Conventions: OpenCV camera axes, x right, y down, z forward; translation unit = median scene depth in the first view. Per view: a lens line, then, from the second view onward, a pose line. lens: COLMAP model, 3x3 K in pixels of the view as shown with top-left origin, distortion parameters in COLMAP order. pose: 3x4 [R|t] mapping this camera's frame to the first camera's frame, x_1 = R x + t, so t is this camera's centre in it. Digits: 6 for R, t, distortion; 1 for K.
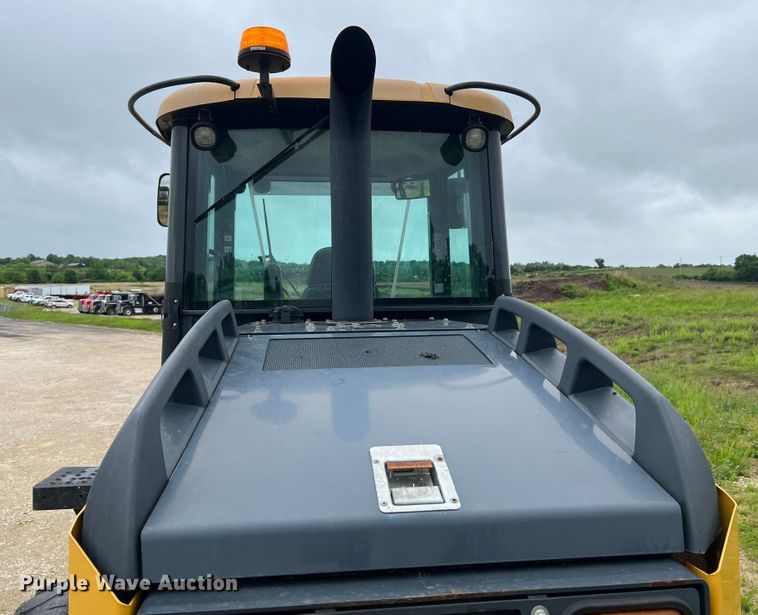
lens RADIAL K [[650.0, 0, 379.7], [0, 650.0, 294.5], [0, 0, 1]] dist [0.055624, -0.008255]
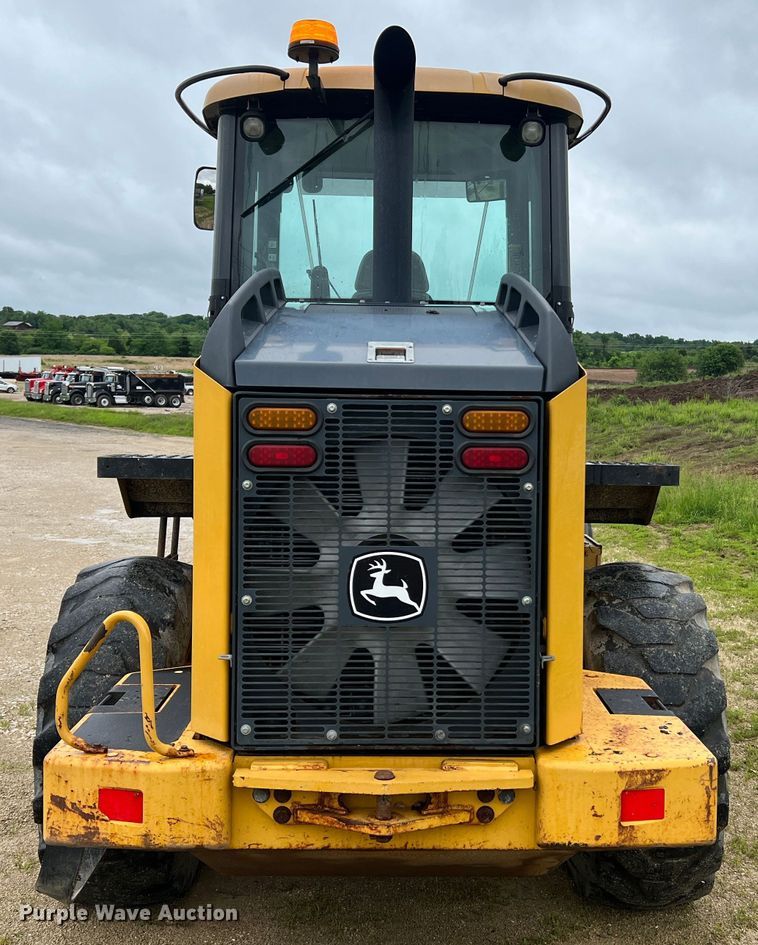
lens RADIAL K [[1113.6, 0, 442.1], [0, 1113.6, 473.3], [0, 0, 1]] dist [0.077717, -0.026022]
pose [[0.997109, 0.032815, -0.068530, 0.111747], [-0.027602, 0.996751, 0.075669, 0.106299], [0.070790, -0.073559, 0.994775, -0.524047]]
